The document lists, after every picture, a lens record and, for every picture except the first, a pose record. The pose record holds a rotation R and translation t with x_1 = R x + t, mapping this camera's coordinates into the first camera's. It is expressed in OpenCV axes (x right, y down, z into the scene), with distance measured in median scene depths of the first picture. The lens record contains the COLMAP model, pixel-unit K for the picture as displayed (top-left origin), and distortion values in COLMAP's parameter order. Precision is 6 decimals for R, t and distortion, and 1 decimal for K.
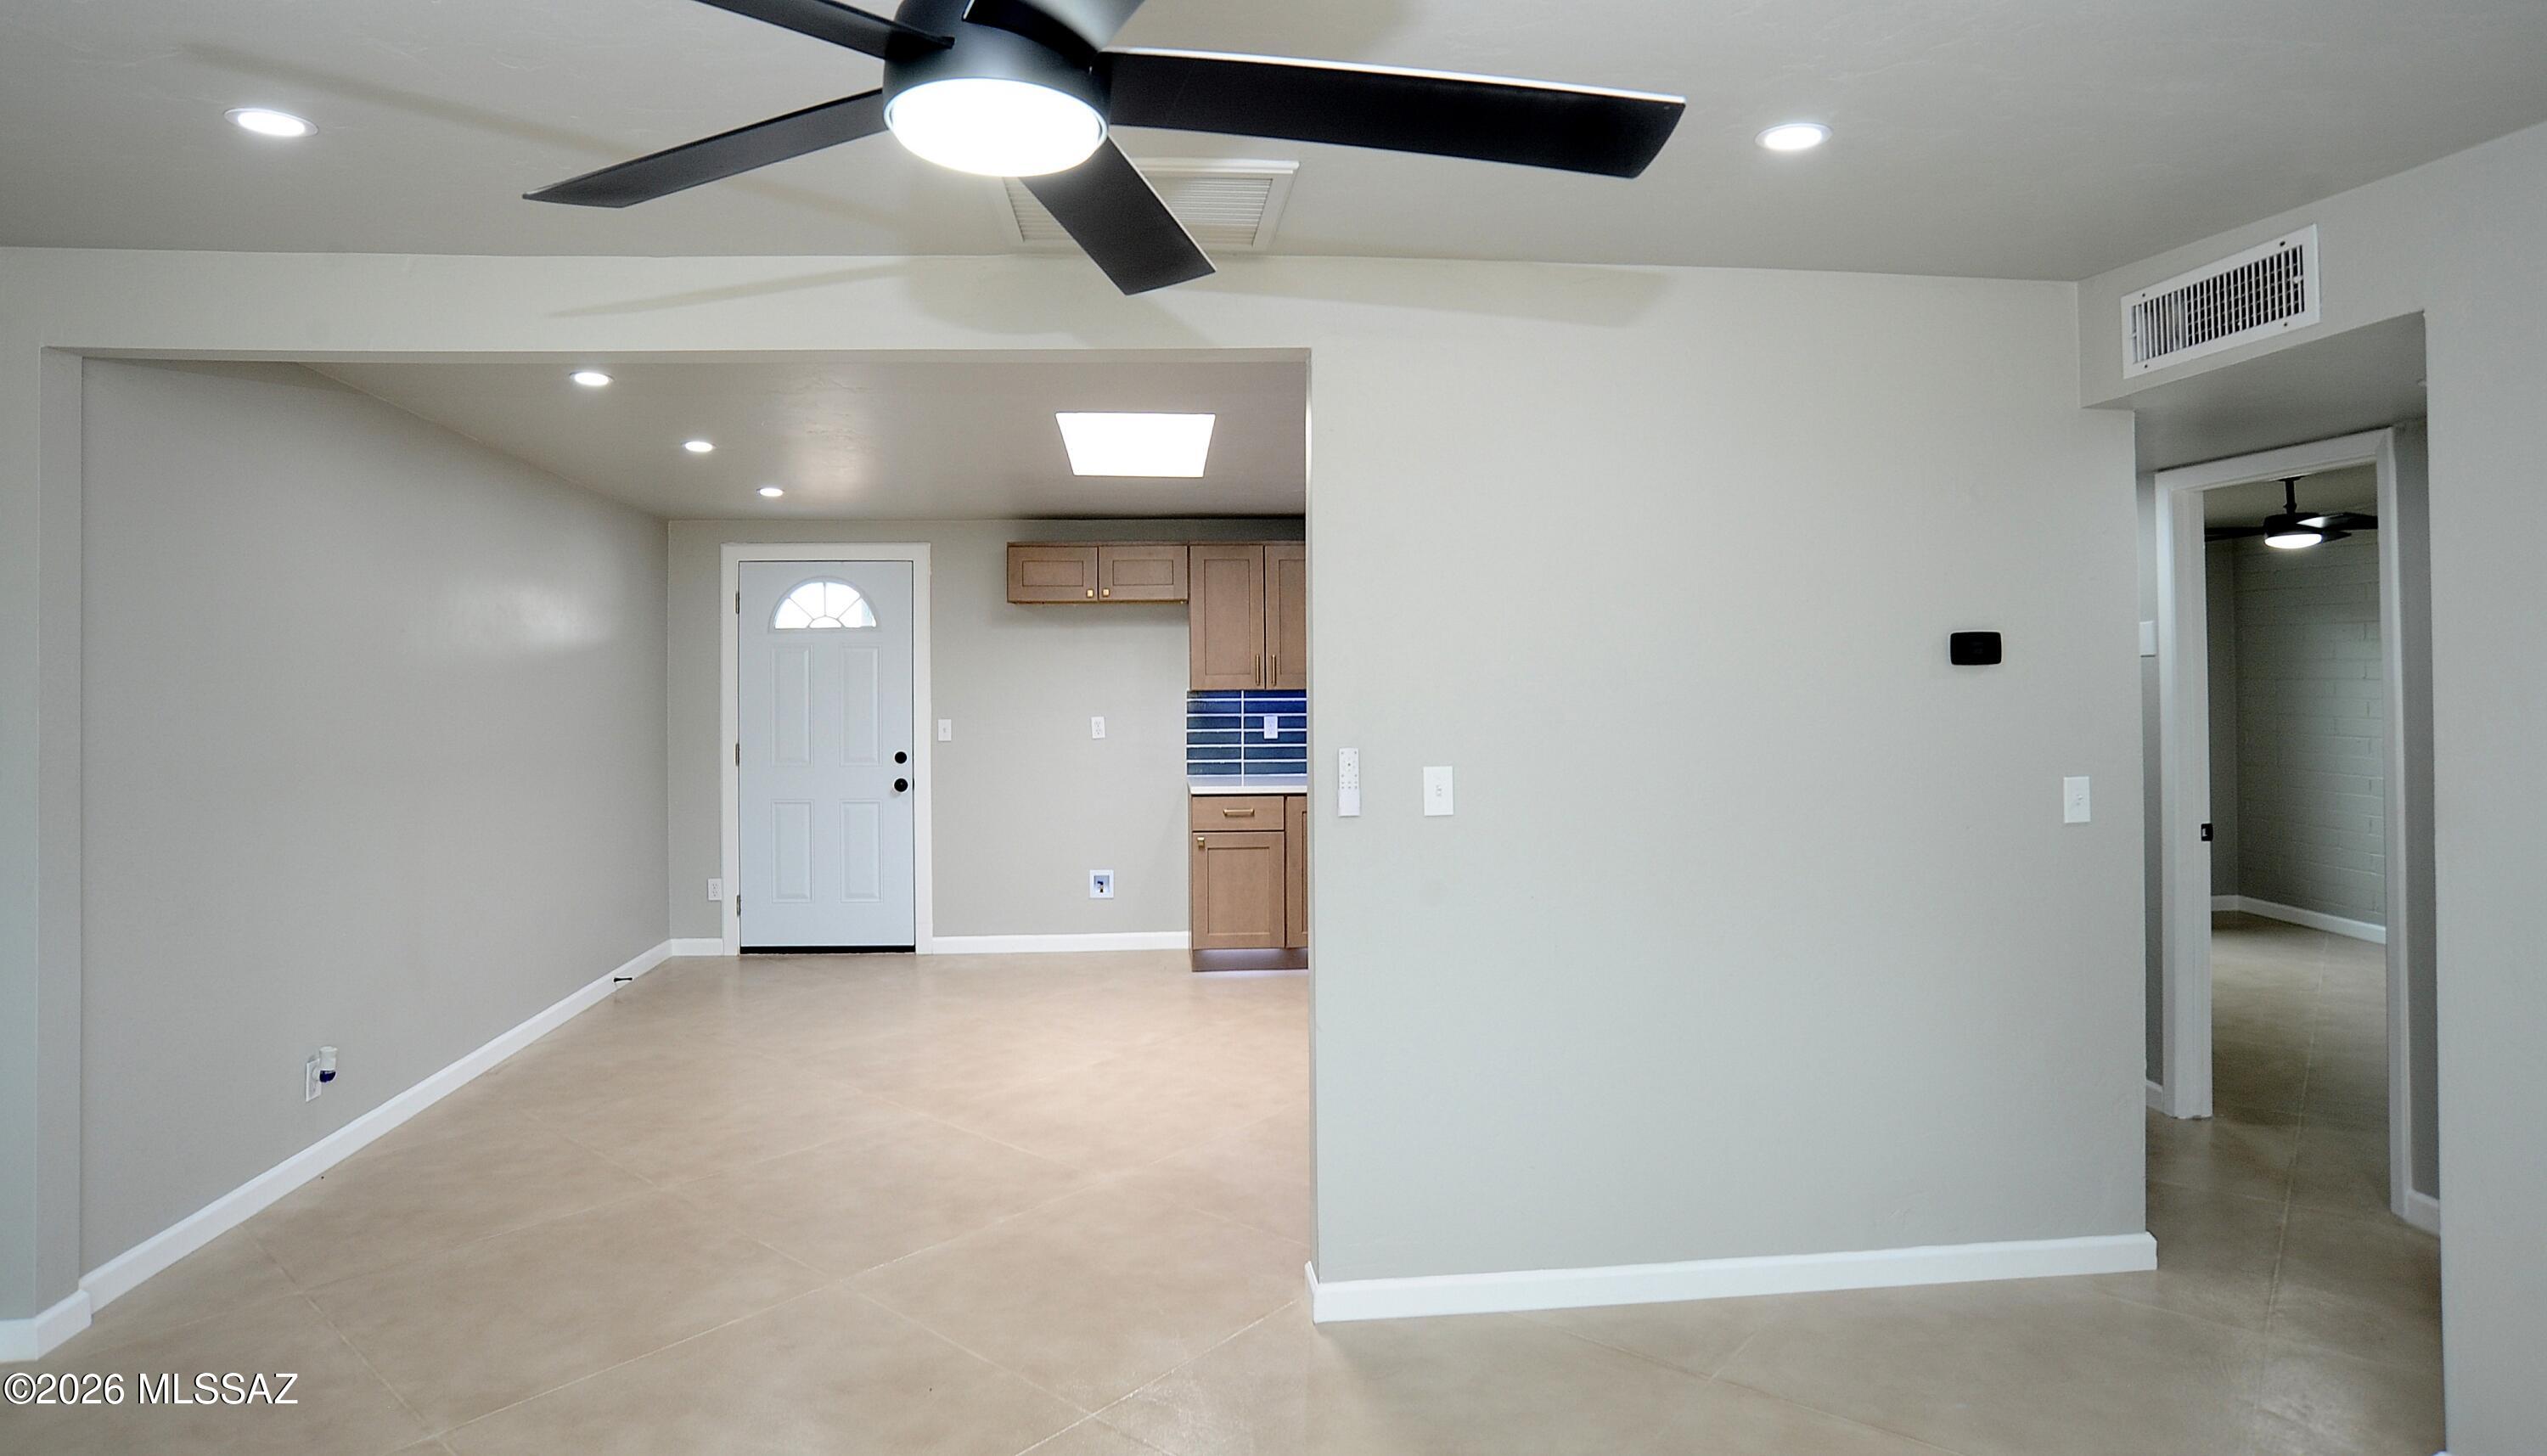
lens RADIAL K [[1414.7, 0, 1237.2], [0, 1414.7, 640.6], [0, 0, 1]] dist [-0.104124, 0.050818]
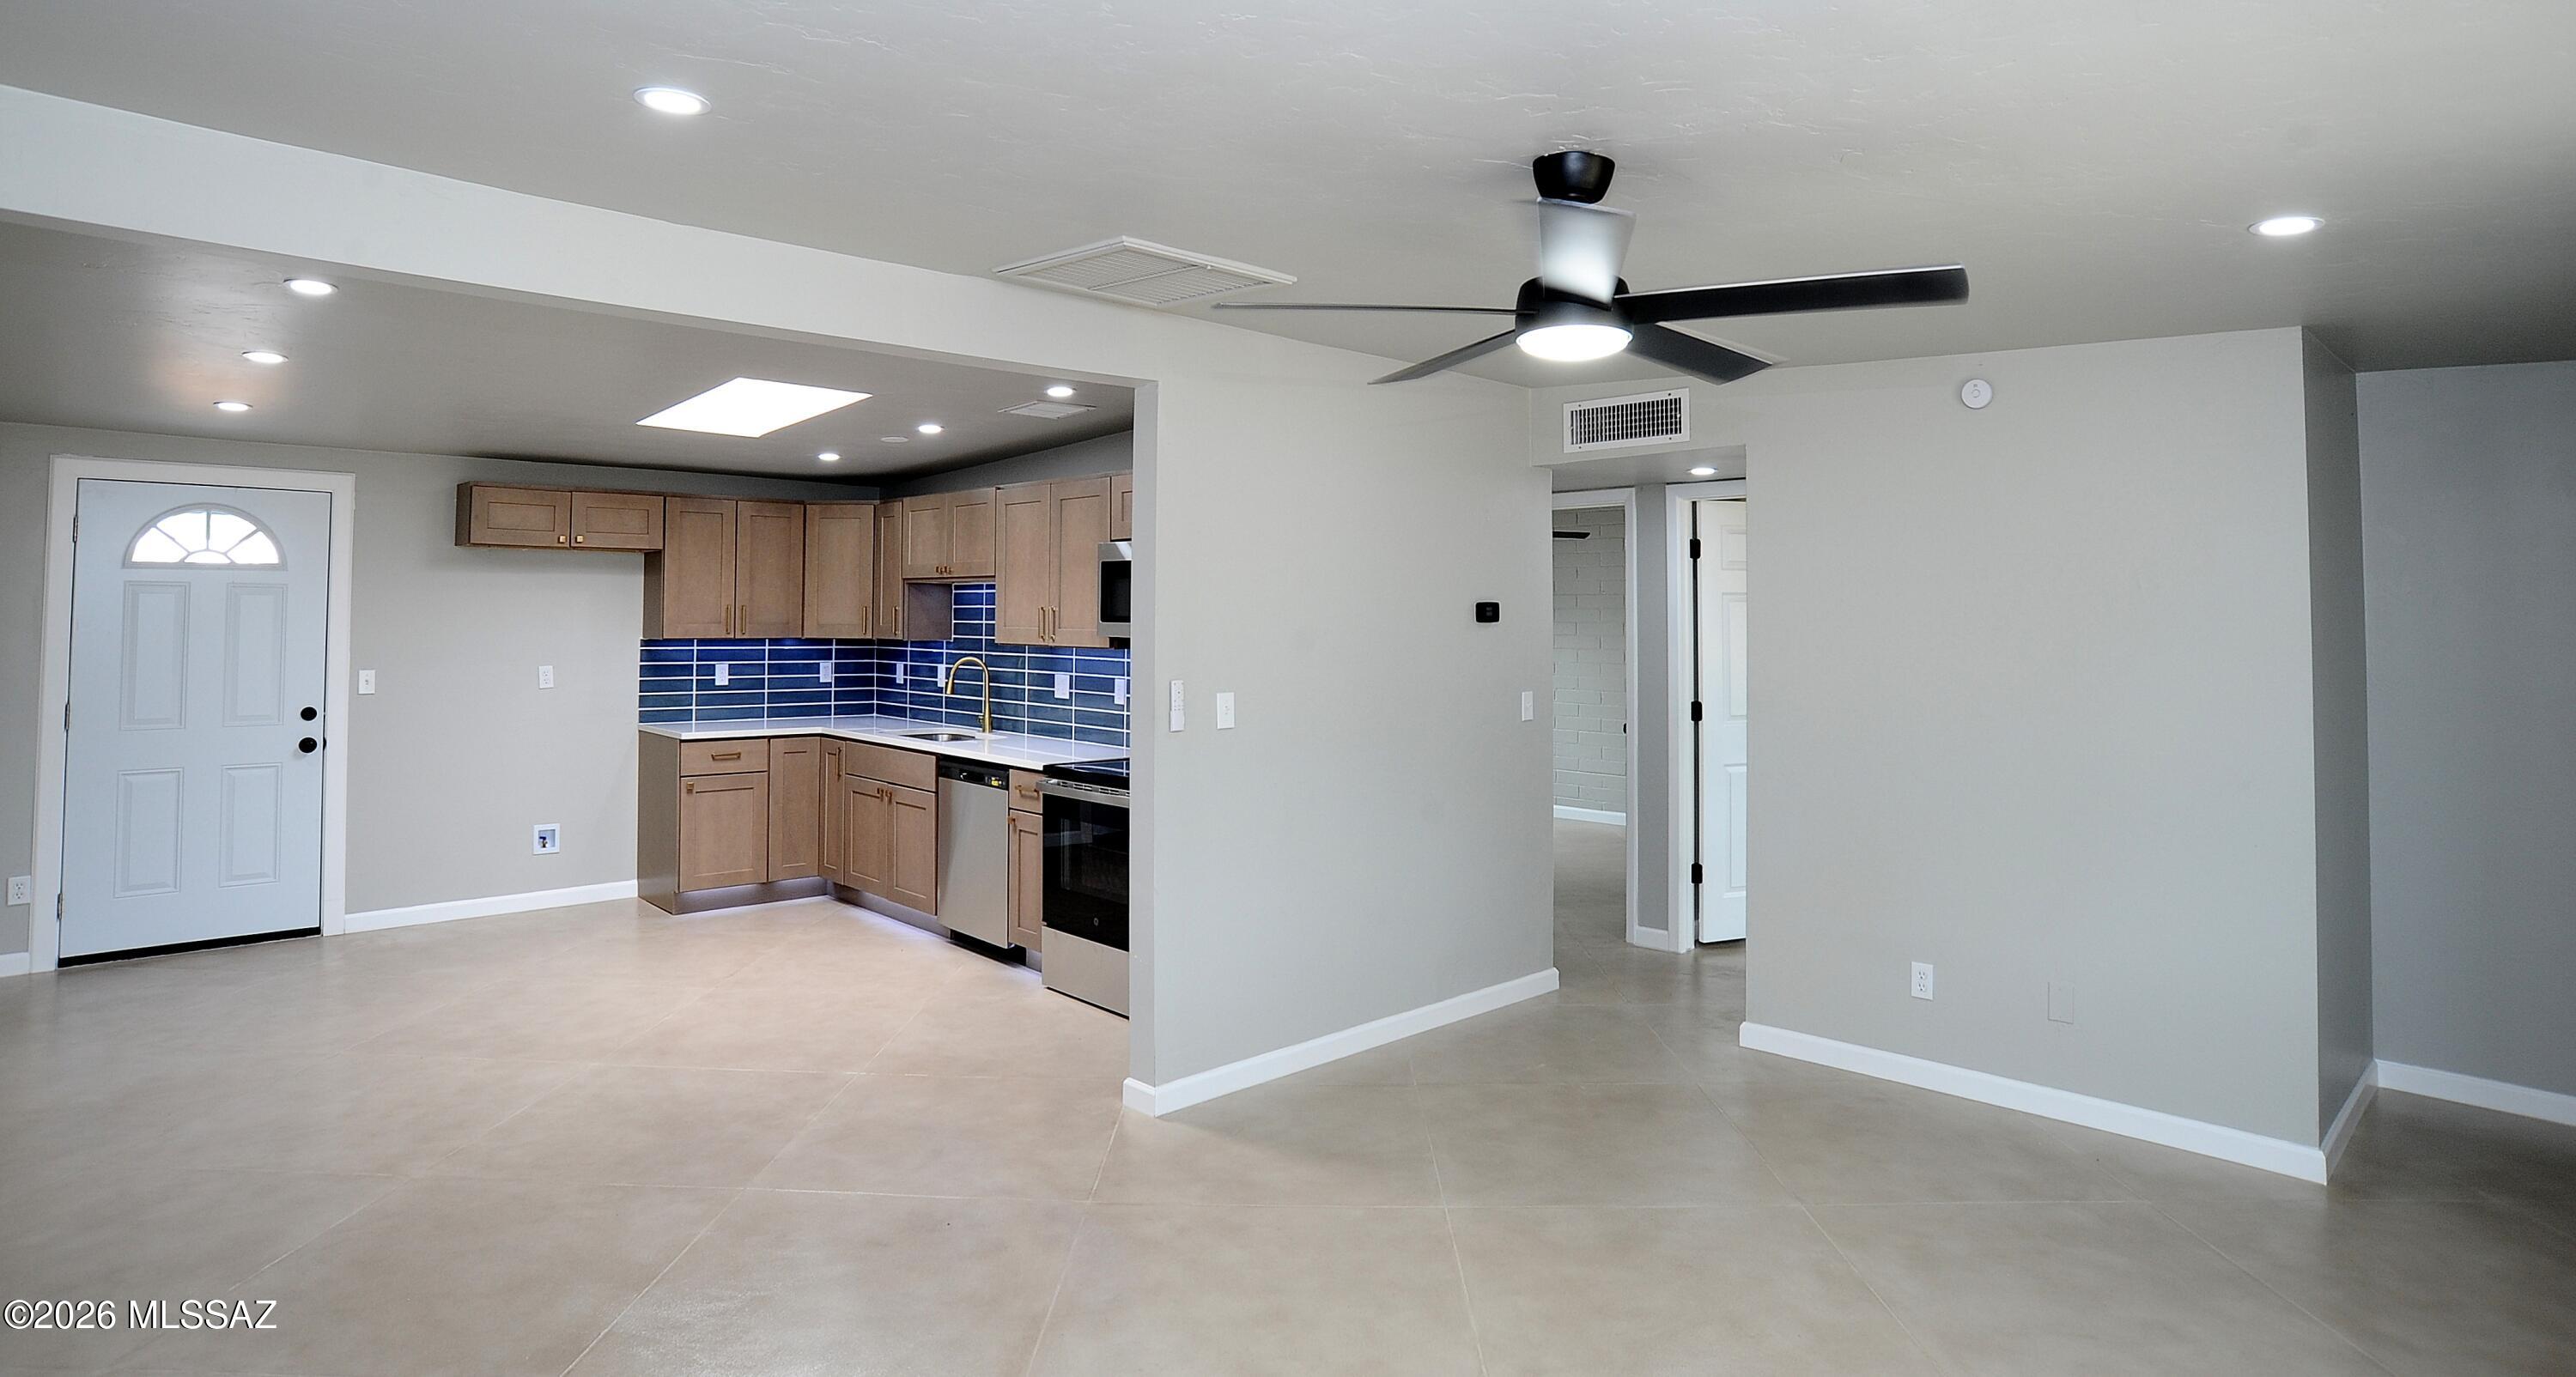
lens RADIAL K [[1379.3, 0, 1294.5], [0, 1379.3, 565.0], [0, 0, 1]] dist [-0.093854, 0.042987]
pose [[0.764758, 0.034580, 0.643389, -0.306416], [-0.021067, 0.999367, -0.028671, 0.000608], [-0.643973, 0.008372, 0.765002, -0.035963]]
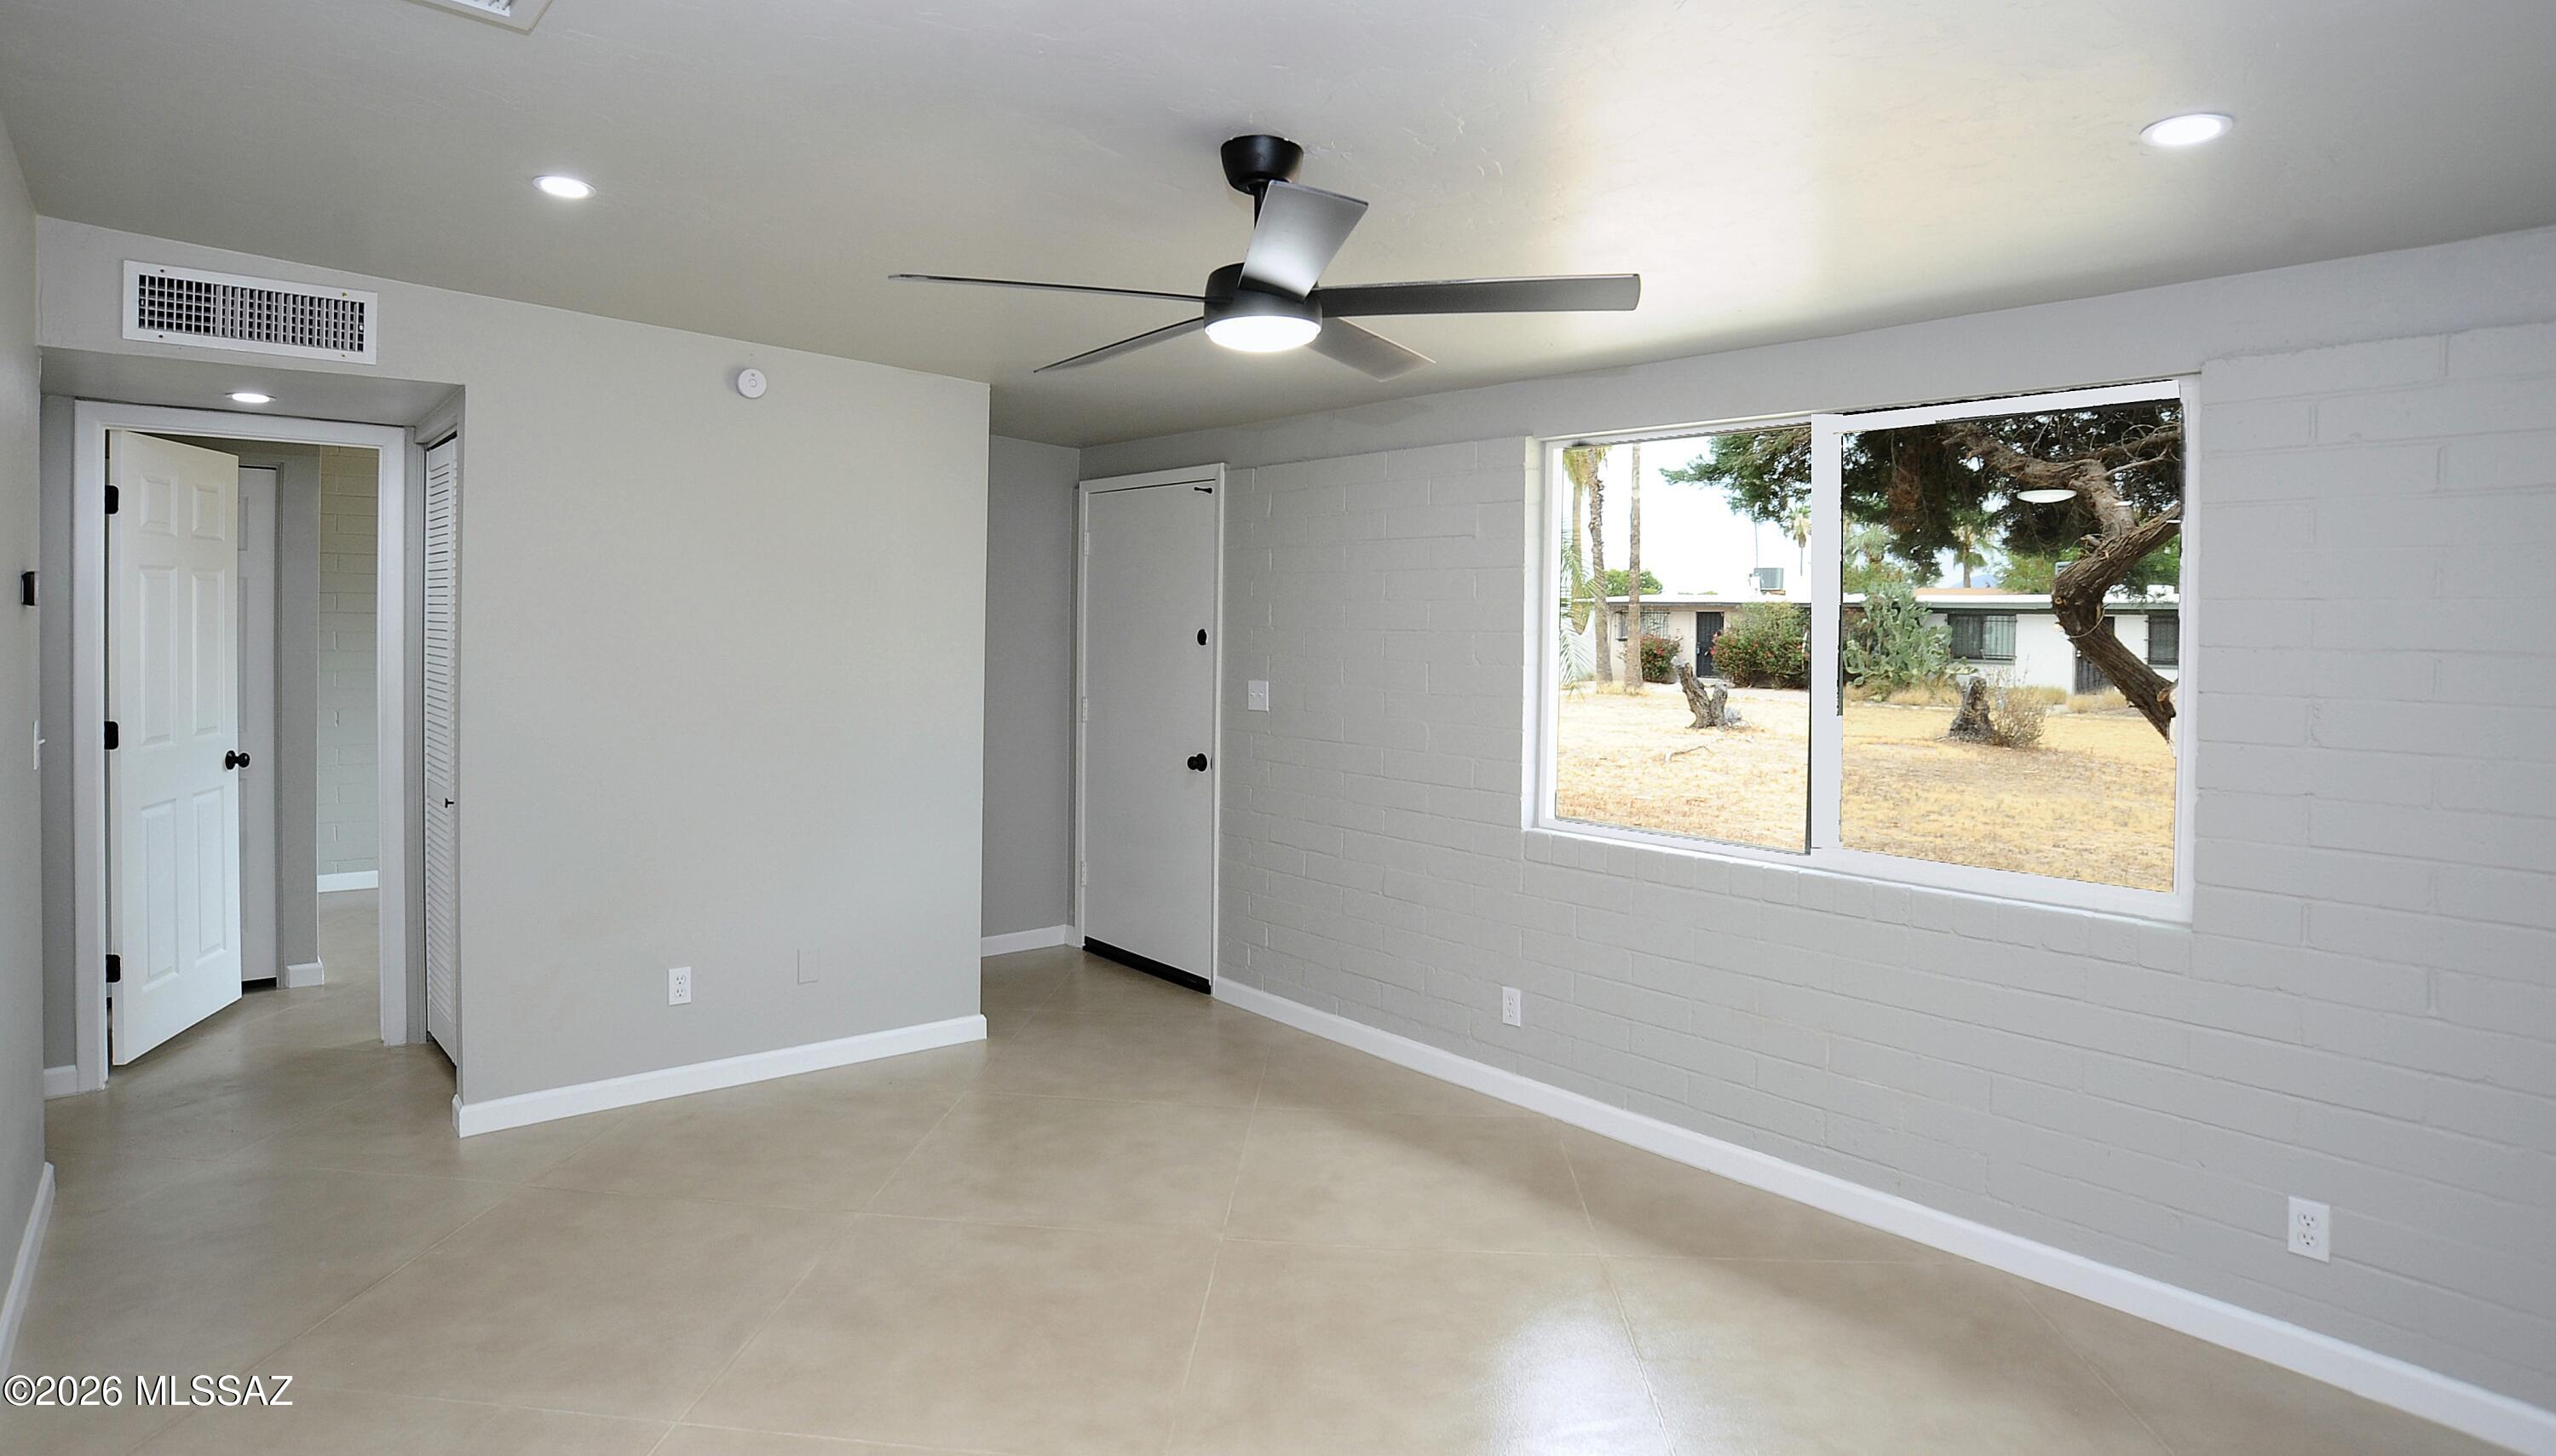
lens RADIAL K [[1343.2, 0, 1280.9], [0, 1343.2, 650.2], [0, 0, 1]] dist [-0.091027, 0.041539]
pose [[-0.591171, -0.019397, 0.806313, -0.303112], [-0.025197, 0.999667, 0.005574, 0.009714], [-0.806153, -0.017021, -0.591462, 0.381609]]
